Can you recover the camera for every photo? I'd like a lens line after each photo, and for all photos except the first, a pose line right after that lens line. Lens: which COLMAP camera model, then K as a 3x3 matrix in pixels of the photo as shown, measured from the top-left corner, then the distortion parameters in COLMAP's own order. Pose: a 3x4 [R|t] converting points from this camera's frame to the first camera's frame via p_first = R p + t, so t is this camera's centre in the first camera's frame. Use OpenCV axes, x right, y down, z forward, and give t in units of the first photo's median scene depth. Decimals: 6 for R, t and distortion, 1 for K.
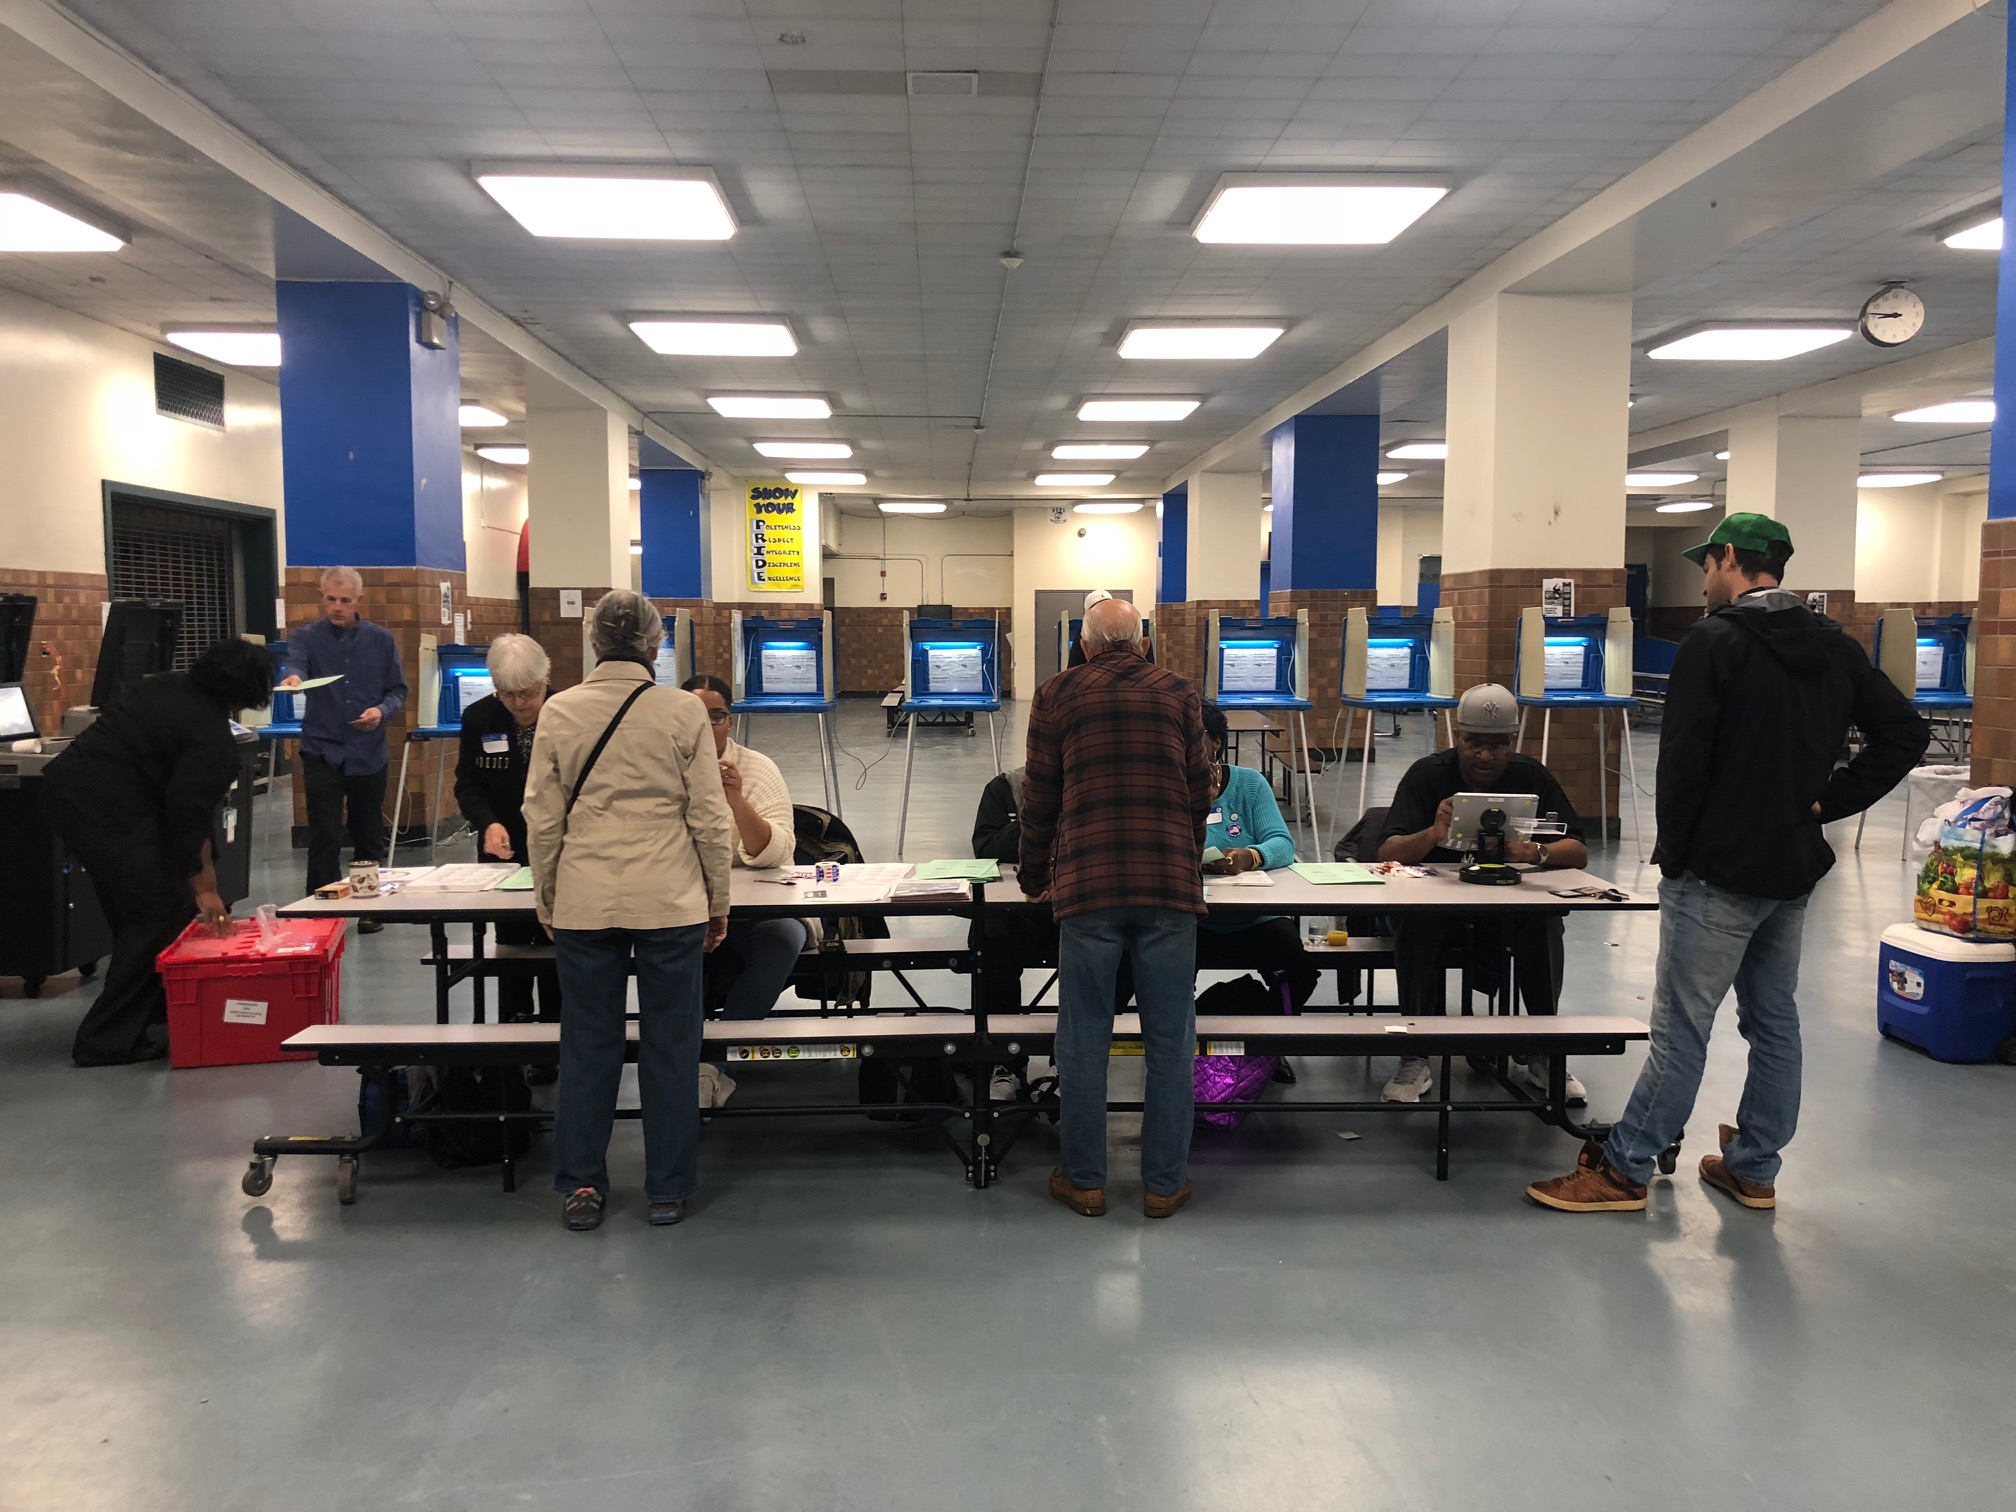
lens RADIAL K [[1603.5, 0, 1003.3], [0, 1603.5, 772.7], [0, 0, 1]] dist [-0.000346, -0.011601]
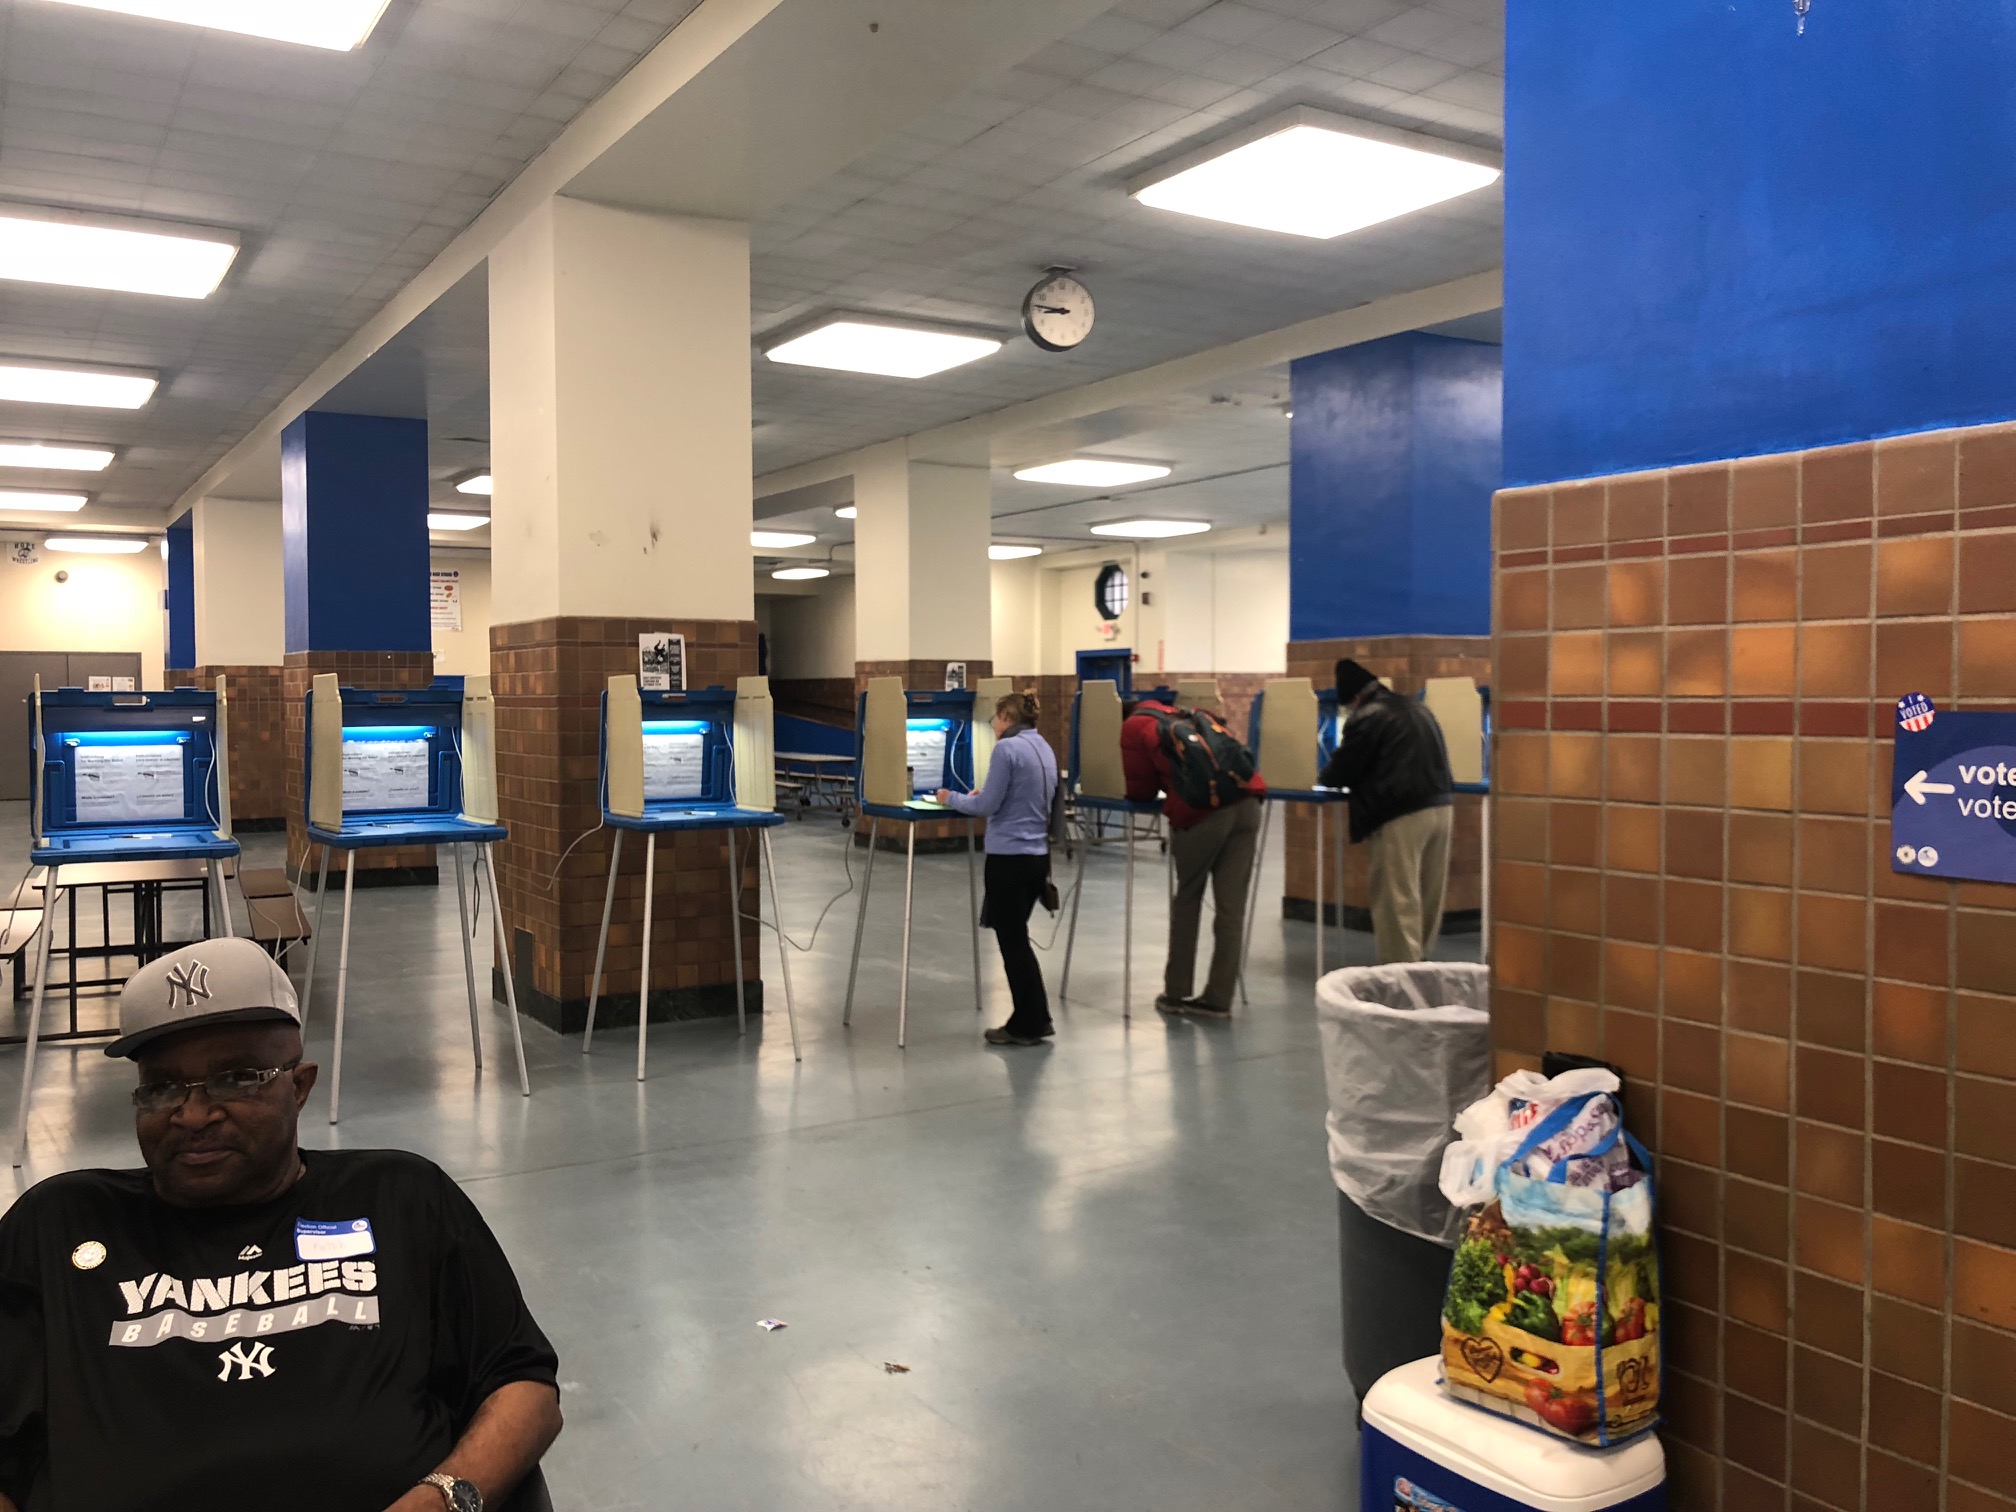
lens RADIAL K [[1659.8, 0, 1008.2], [0, 1659.8, 764.3], [0, 0, 1]] dist [0.049887, -0.068860]
pose [[0.864129, -0.020473, 0.502853, 0.120832], [0.046476, 0.998149, -0.039228, -0.032443], [-0.501119, 0.057269, 0.863481, 0.330586]]
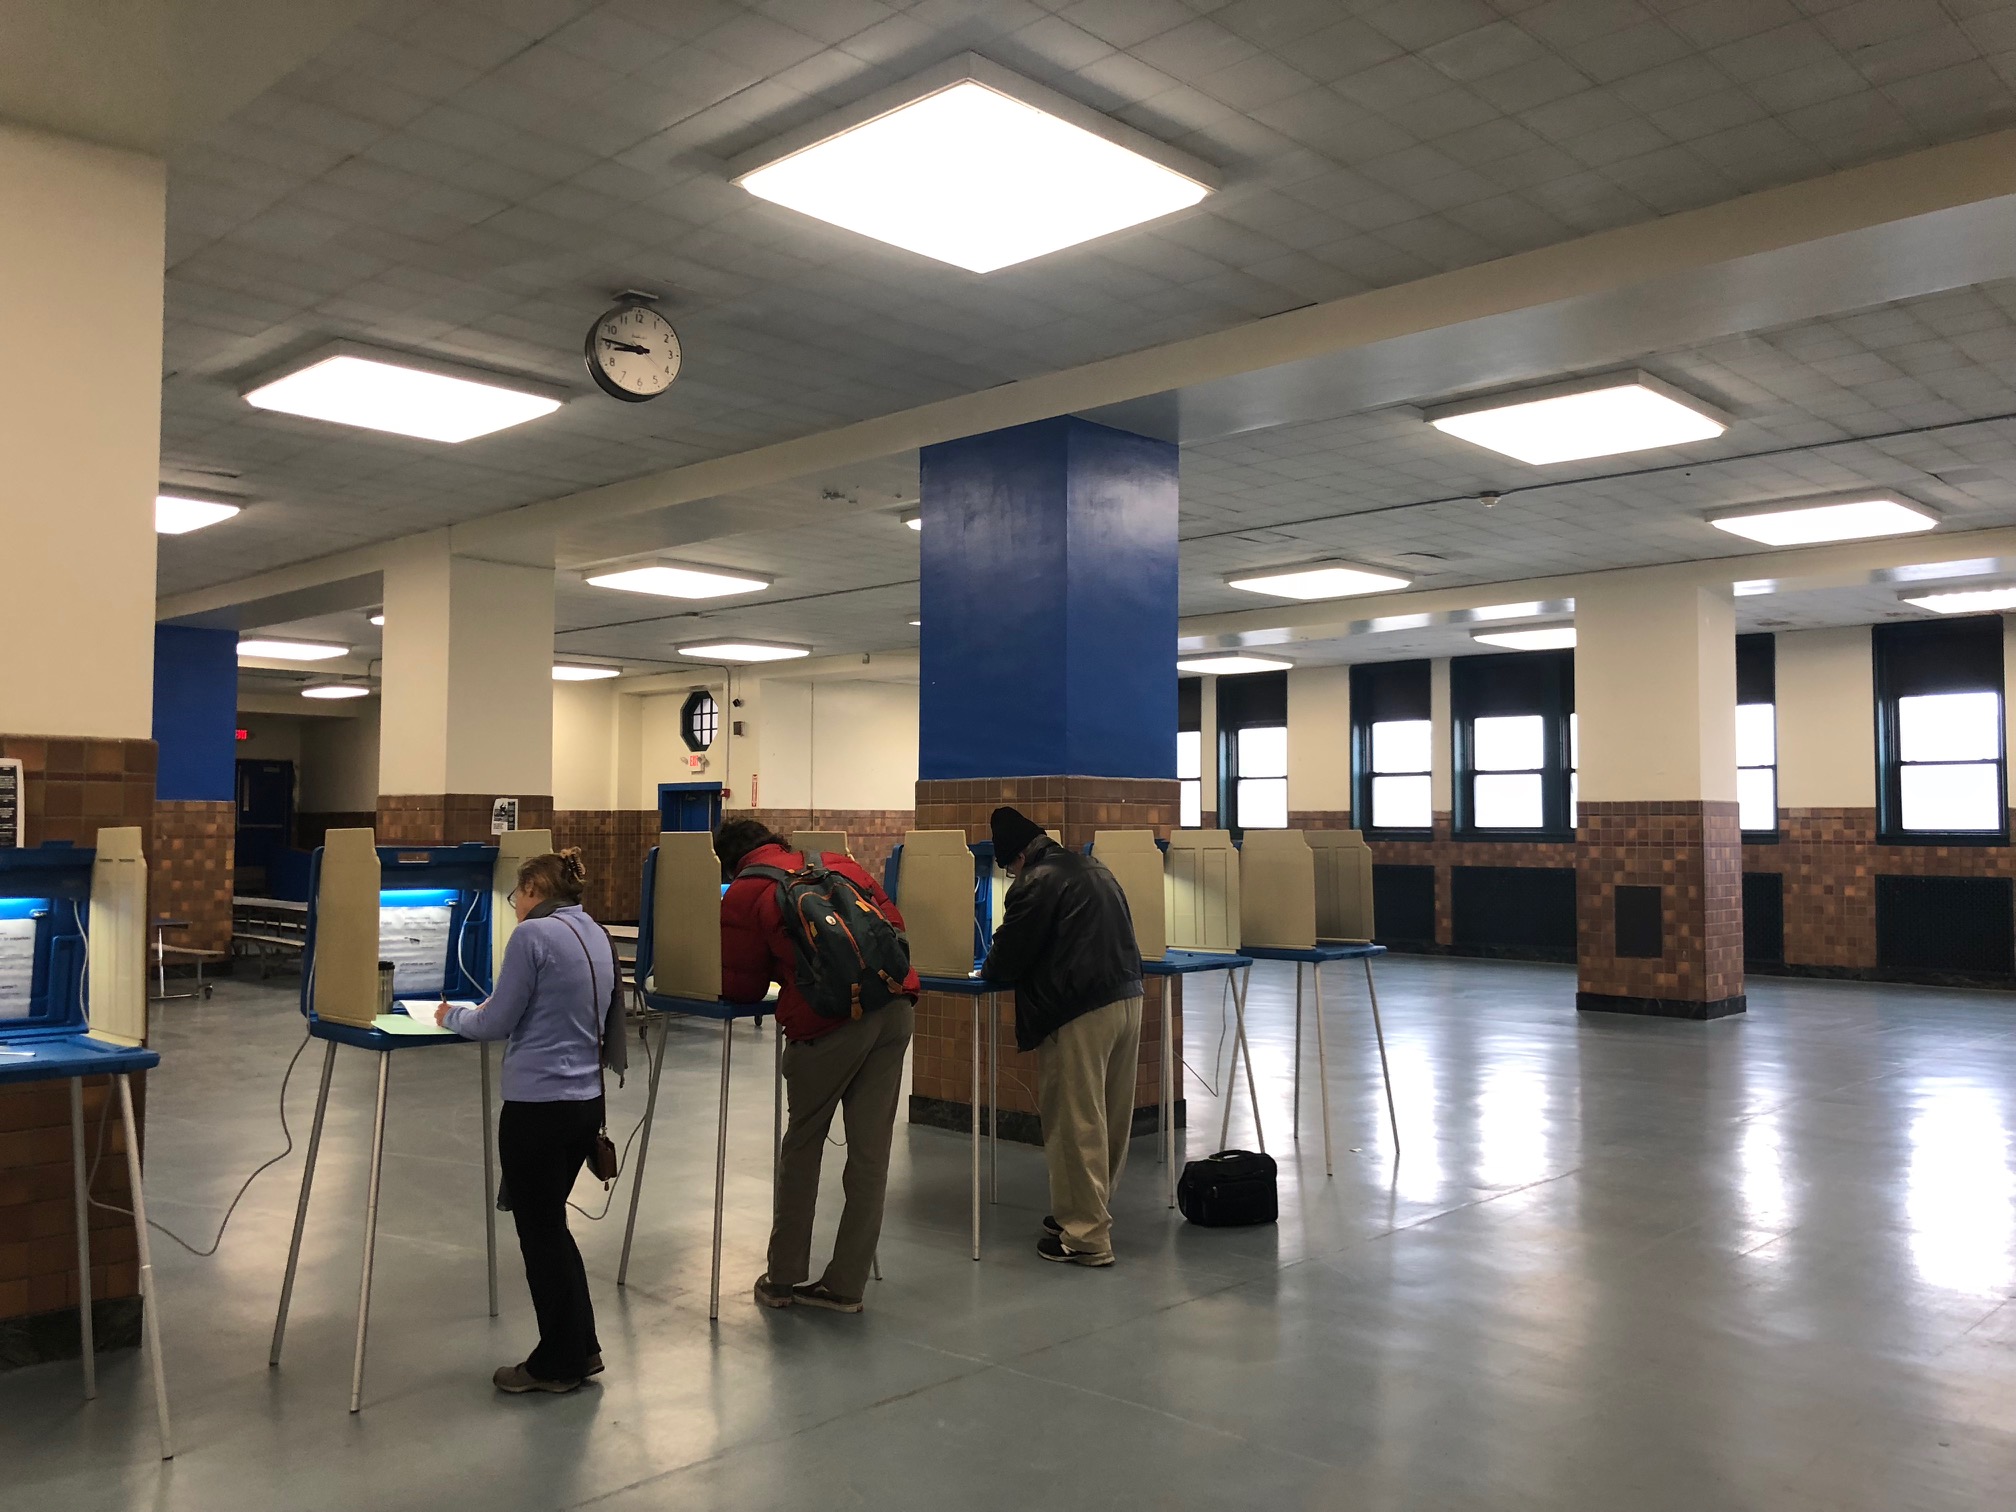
lens RADIAL K [[1667.6, 0, 1049.5], [0, 1667.6, 756.5], [0, 0, 1]] dist [0.050318, -0.163349]
pose [[0.699364, 0.037065, 0.713804, 0.228612], [0.059266, 0.992209, -0.109588, -0.055583], [-0.712305, 0.118946, 0.691718, 0.490325]]
